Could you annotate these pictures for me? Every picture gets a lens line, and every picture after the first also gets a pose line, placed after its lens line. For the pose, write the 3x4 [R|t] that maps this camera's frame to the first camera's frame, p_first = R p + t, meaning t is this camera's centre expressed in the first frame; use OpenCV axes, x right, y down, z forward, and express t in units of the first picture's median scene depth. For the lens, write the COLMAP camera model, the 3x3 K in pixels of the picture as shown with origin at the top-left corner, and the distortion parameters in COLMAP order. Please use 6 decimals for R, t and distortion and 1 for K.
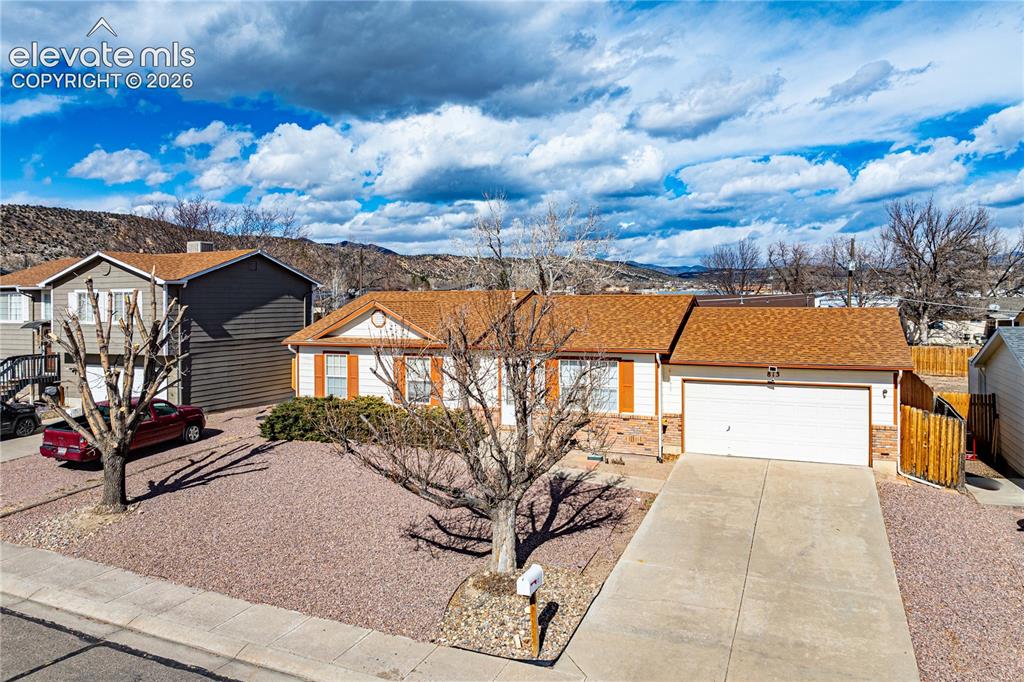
lens RADIAL K [[711.7, 0, 513.0], [0, 711.7, 335.3], [0, 0, 1]] dist [-0.022452, 0.008412]
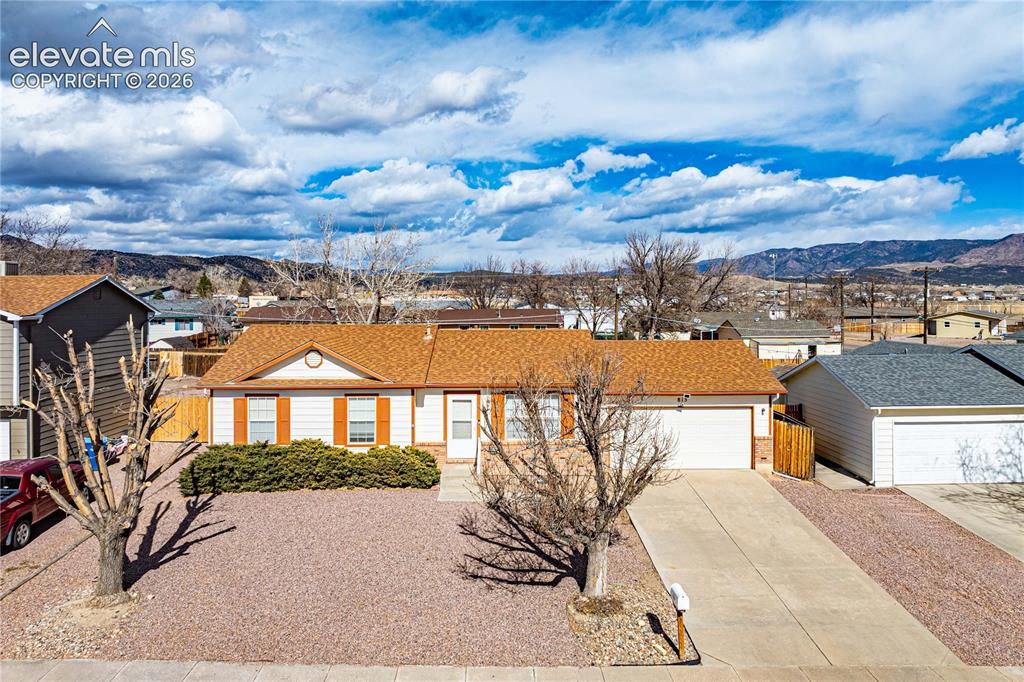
lens RADIAL K [[711.7, 0, 515.0], [0, 711.7, 341.8], [0, 0, 1]] dist [-0.022452, 0.008412]
pose [[0.910789, -0.017593, 0.412497, -0.503020], [0.015809, 0.999845, 0.007737, -0.074539], [-0.412569, -0.000525, 0.910926, 0.004451]]
